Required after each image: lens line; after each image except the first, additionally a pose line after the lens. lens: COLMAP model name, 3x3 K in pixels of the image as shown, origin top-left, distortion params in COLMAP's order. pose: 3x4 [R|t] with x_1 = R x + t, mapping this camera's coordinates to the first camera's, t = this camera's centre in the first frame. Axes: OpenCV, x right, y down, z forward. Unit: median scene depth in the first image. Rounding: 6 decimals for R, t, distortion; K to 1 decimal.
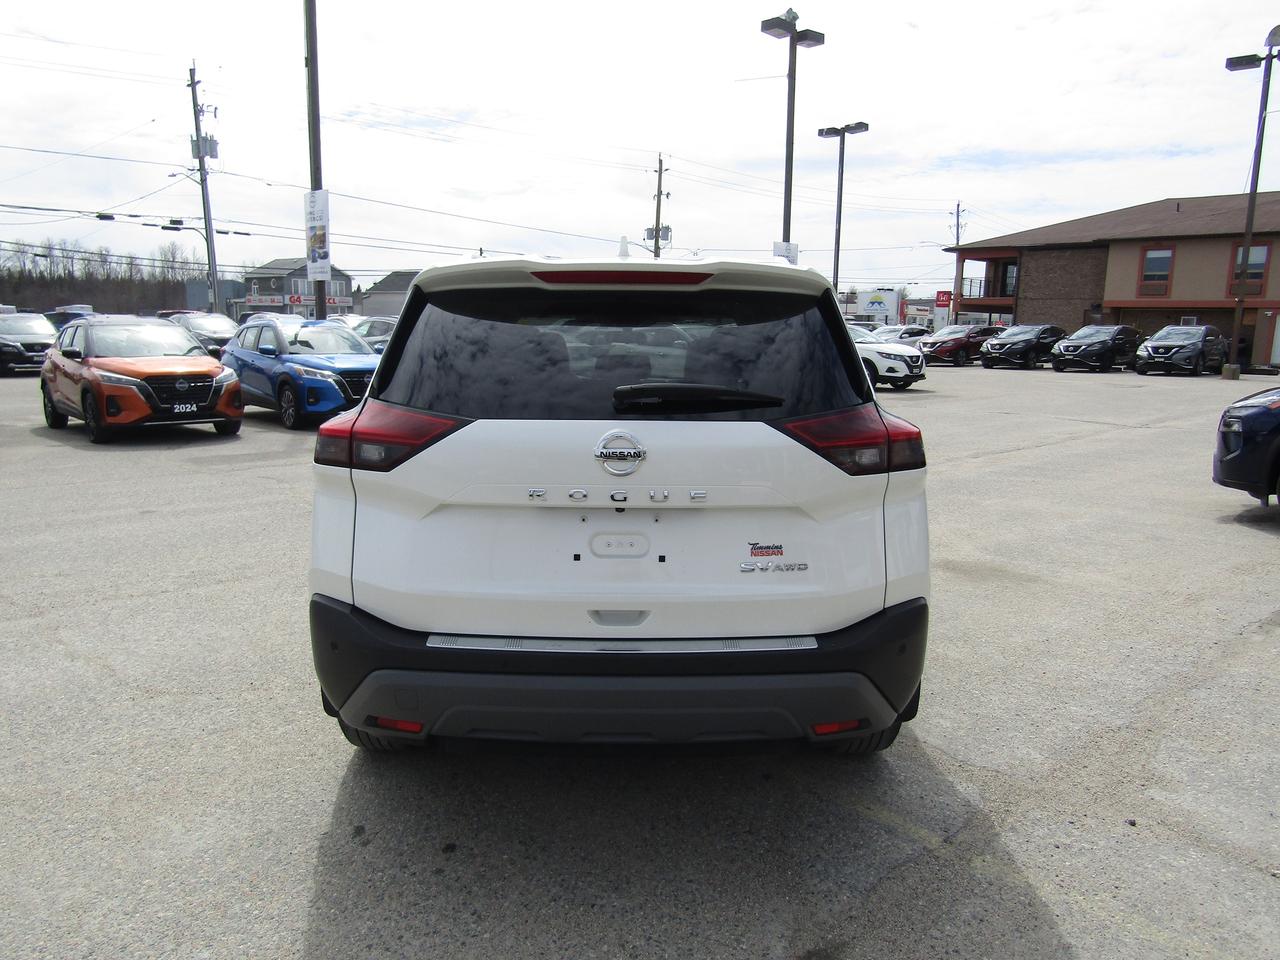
lens RADIAL K [[943.0, 0, 642.3], [0, 943.0, 485.2], [0, 0, 1]] dist [-0.023442, 0.020058]
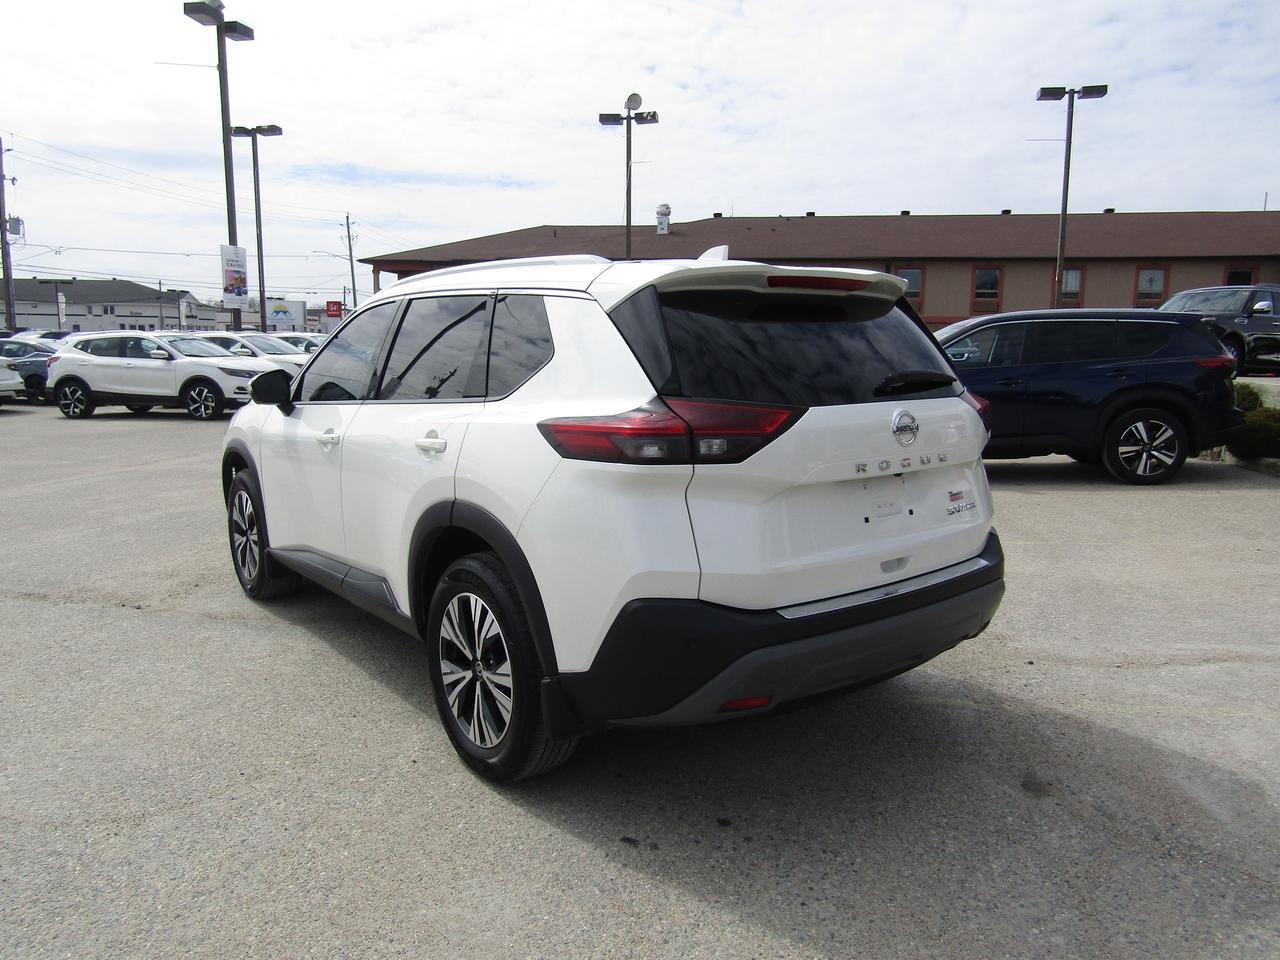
lens RADIAL K [[943.0, 0, 644.2], [0, 943.0, 478.6], [0, 0, 1]] dist [-0.023442, 0.020058]
pose [[0.778523, -0.097491, 0.619998, -0.133021], [0.108236, 0.993916, 0.020376, -0.003904], [-0.618213, 0.051243, 0.784338, 0.031684]]
